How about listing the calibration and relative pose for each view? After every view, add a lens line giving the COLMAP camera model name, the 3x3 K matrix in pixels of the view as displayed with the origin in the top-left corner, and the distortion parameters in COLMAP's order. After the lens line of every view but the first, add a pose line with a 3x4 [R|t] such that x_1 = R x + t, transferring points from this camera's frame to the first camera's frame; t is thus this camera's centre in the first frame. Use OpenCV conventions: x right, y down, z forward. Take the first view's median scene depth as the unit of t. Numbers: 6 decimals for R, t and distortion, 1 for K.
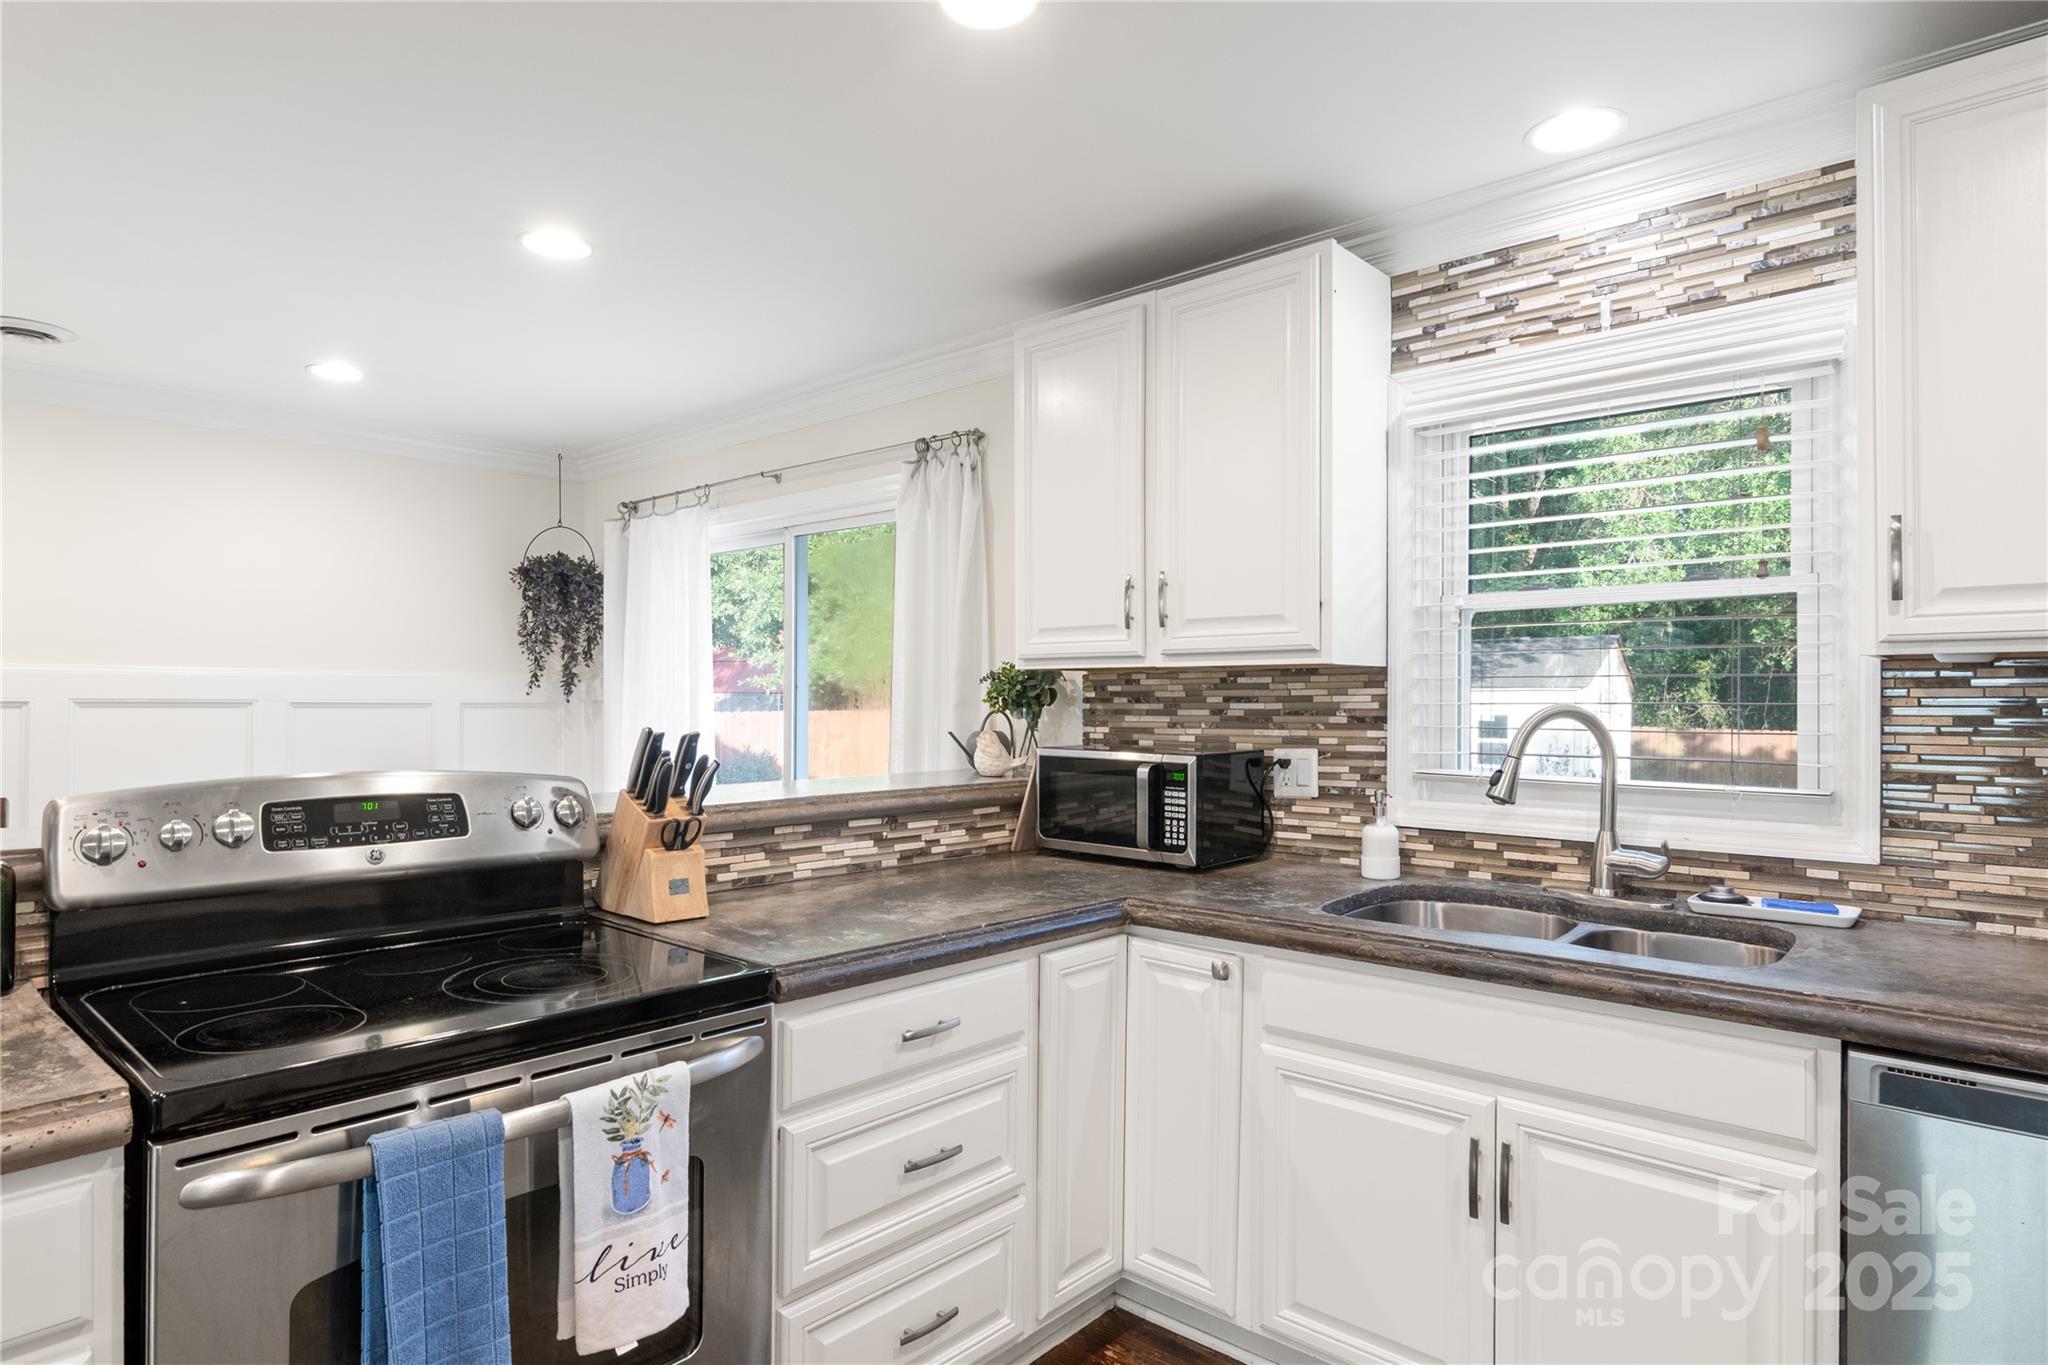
lens RADIAL K [[1115.9, 0, 1005.5], [0, 1115.9, 697.9], [0, 0, 1]] dist [-0.001363, -0.001346]
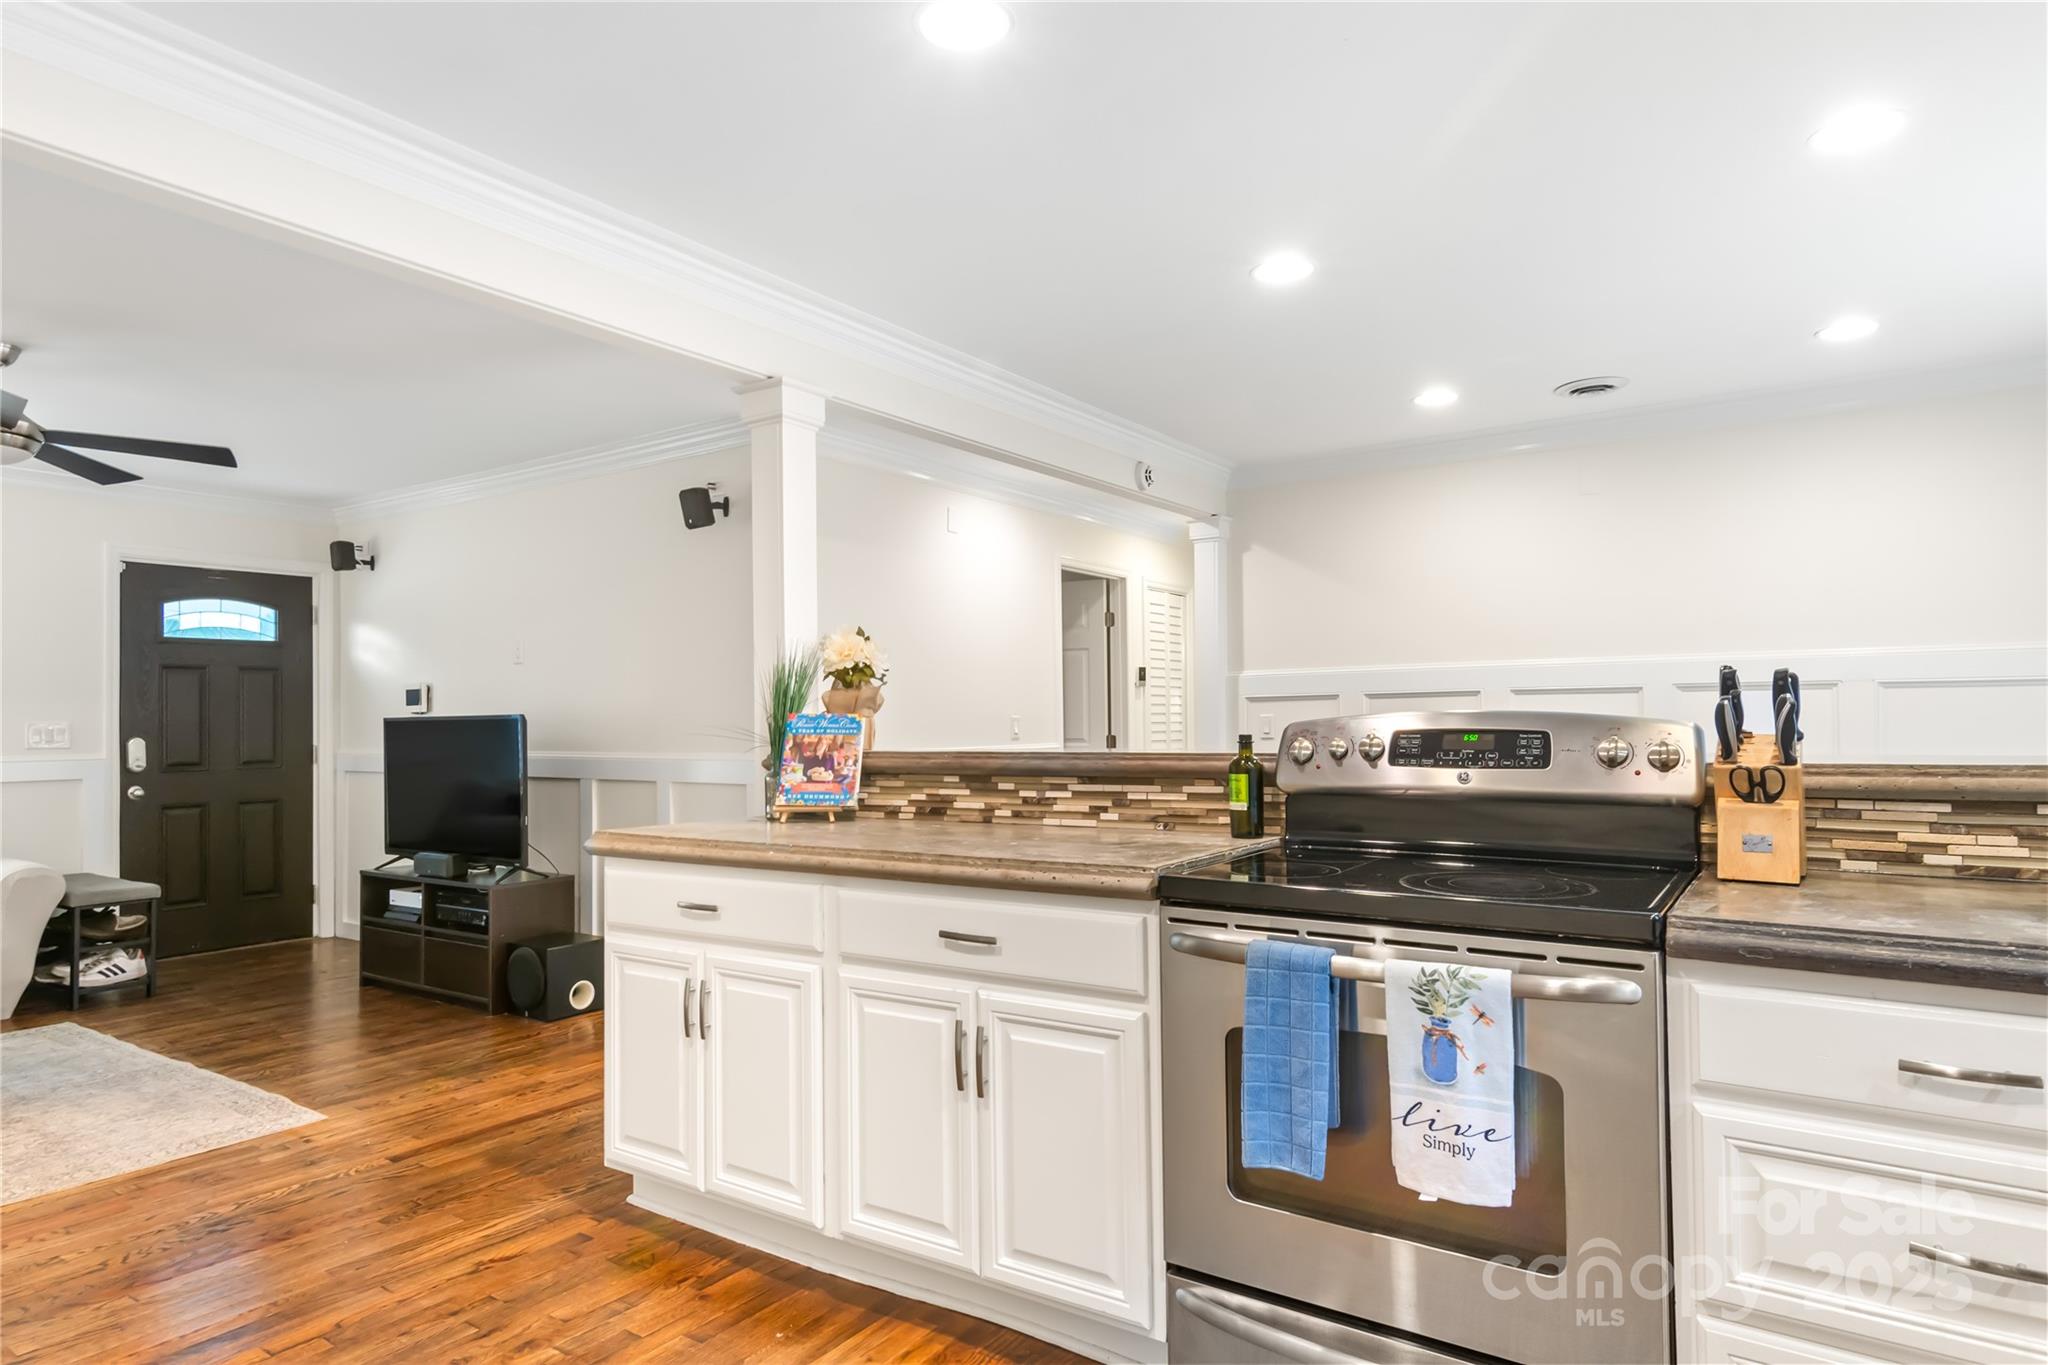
lens RADIAL K [[1183.0, 0, 1008.8], [0, 1183.0, 692.3], [0, 0, 1]] dist [0.000272, -0.000595]
pose [[0.131778, -0.030309, -0.990816, 0.466547], [0.013629, 0.999493, -0.028762, 0.057288], [0.991186, -0.009713, 0.132125, 0.245282]]
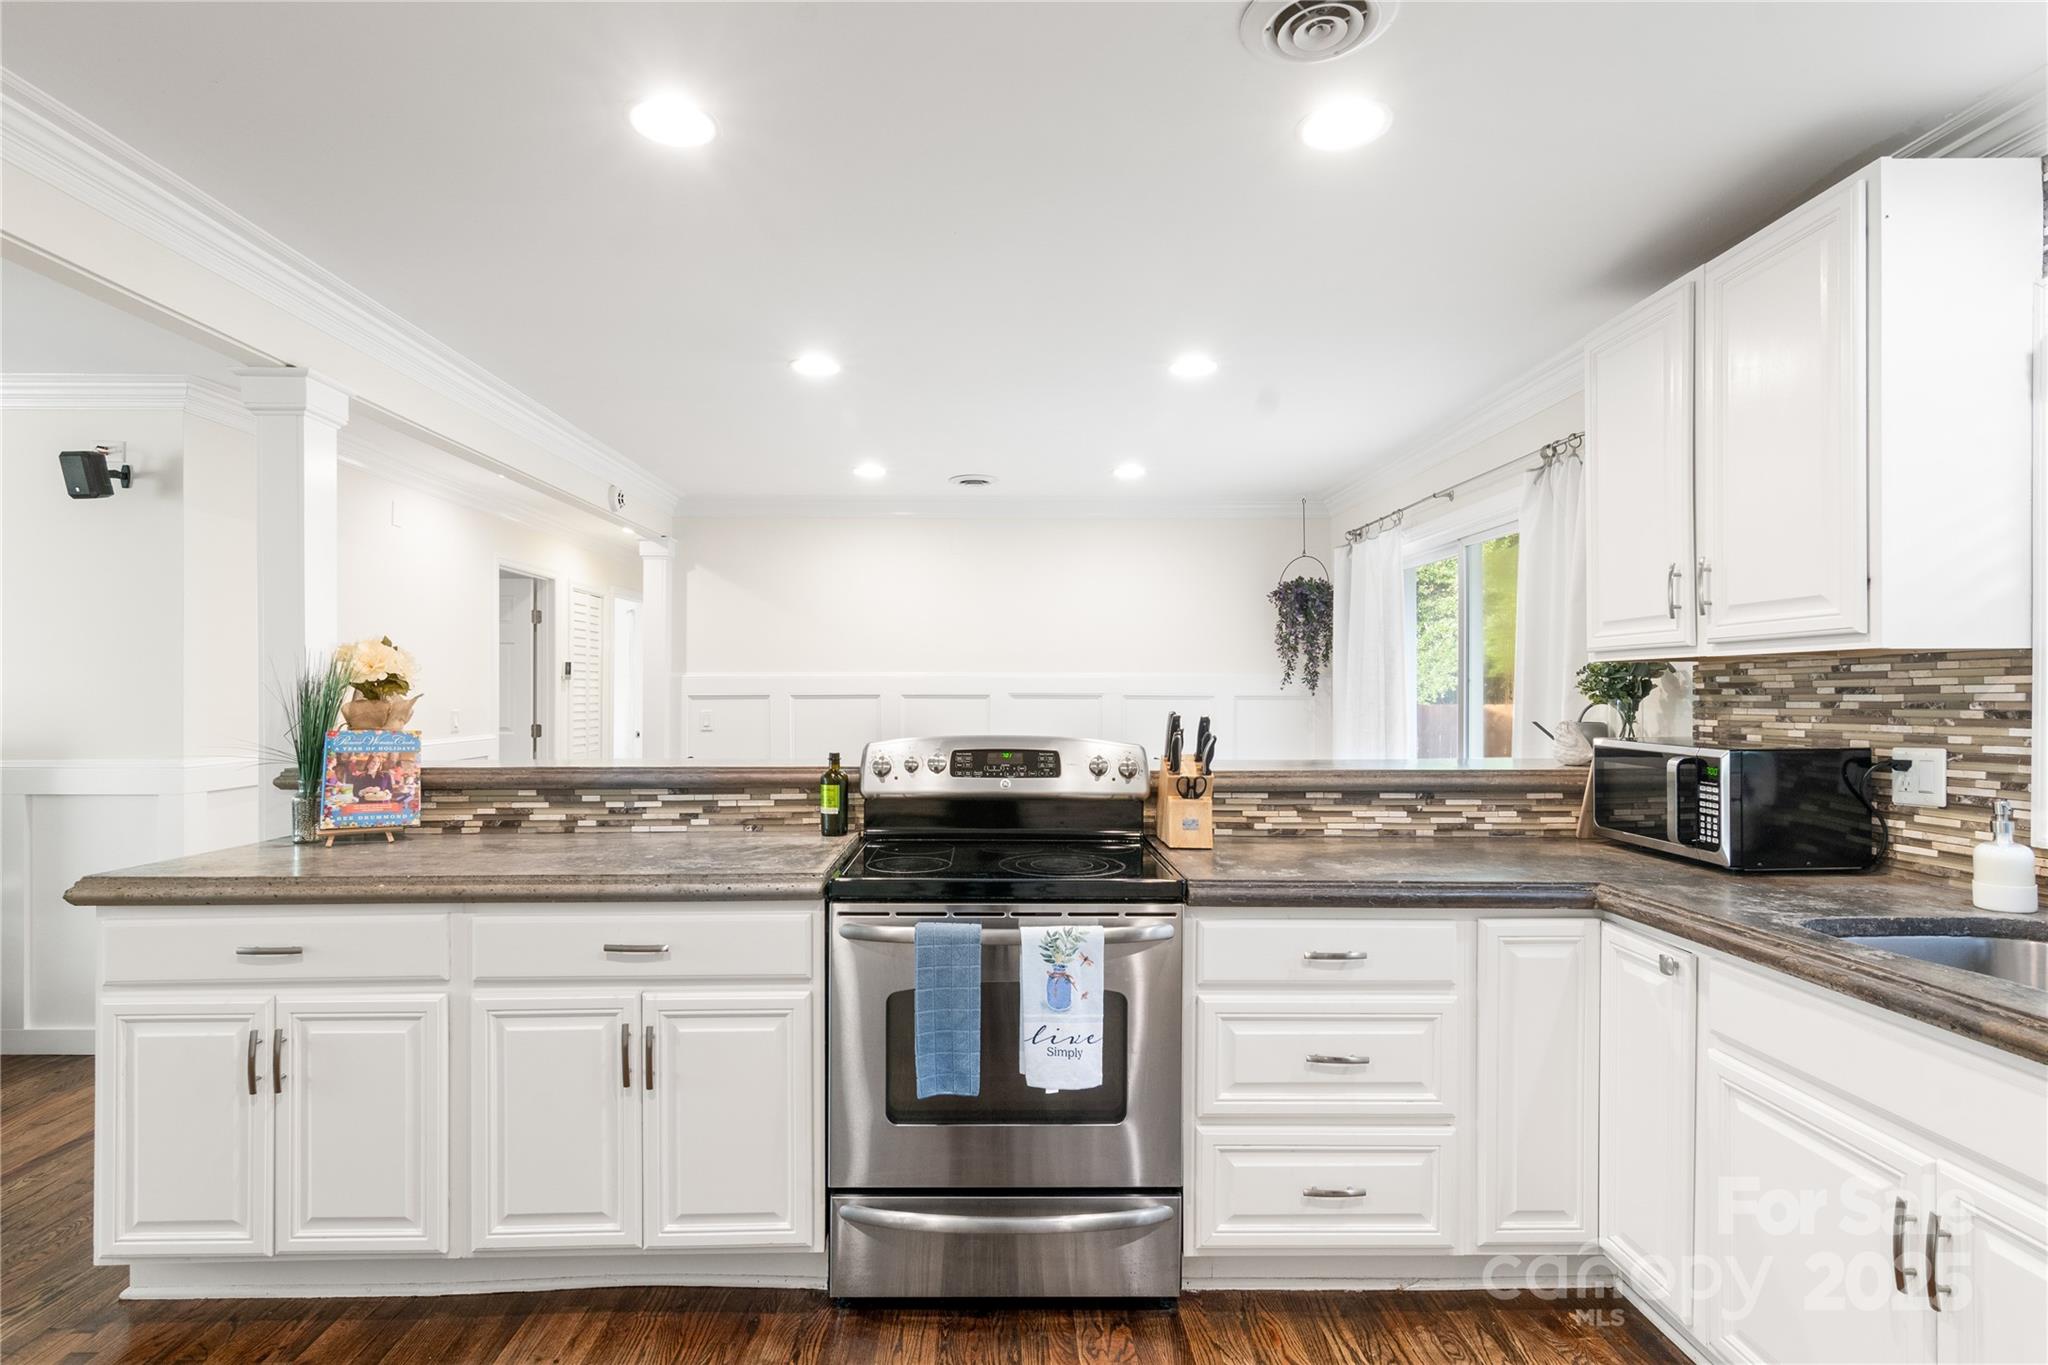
lens RADIAL K [[989.1, 0, 1015.1], [0, 989.1, 691.9], [0, 0, 1]] dist [-0.003025, 0.002413]
pose [[0.688503, -0.003144, -0.725226, 0.386201], [0.002802, 0.999995, -0.001675, 0.002411], [0.725228, -0.000879, 0.688509, -0.017344]]
